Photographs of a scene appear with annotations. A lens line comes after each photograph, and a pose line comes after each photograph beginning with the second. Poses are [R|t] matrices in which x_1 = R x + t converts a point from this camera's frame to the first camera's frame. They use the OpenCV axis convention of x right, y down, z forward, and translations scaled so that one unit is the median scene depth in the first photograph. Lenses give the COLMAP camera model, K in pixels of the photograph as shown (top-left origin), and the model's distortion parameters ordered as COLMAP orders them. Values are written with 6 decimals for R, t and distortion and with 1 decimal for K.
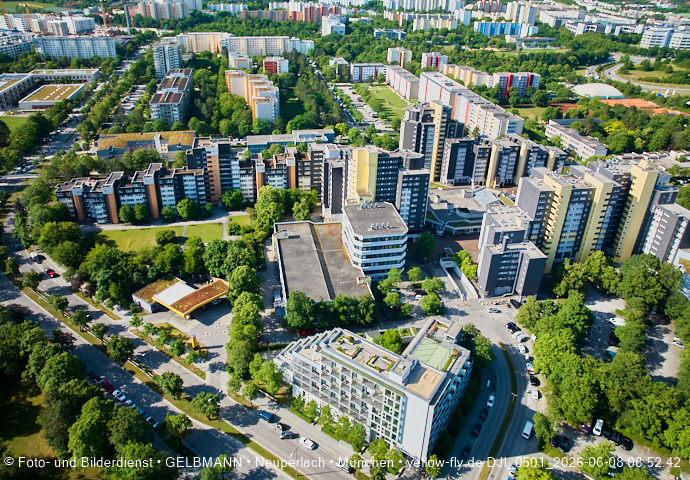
lens RADIAL K [[485.1, 0, 338.3], [0, 485.1, 186.6], [0, 0, 1]] dist [-0.030151, 0.008924]
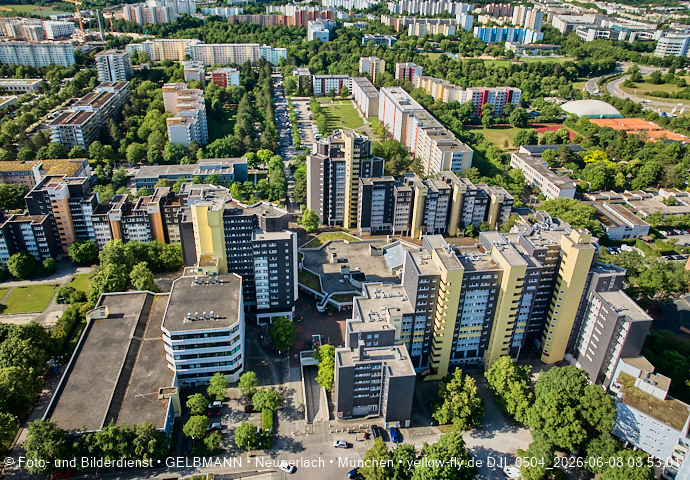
lens RADIAL K [[485.1, 0, 338.3], [0, 485.1, 186.6], [0, 0, 1]] dist [-0.030151, 0.008924]
pose [[0.998611, 0.017700, -0.049632, 0.226822], [-0.017934, 0.999830, -0.004262, -0.080552], [0.049548, 0.005146, 0.998758, 0.187004]]
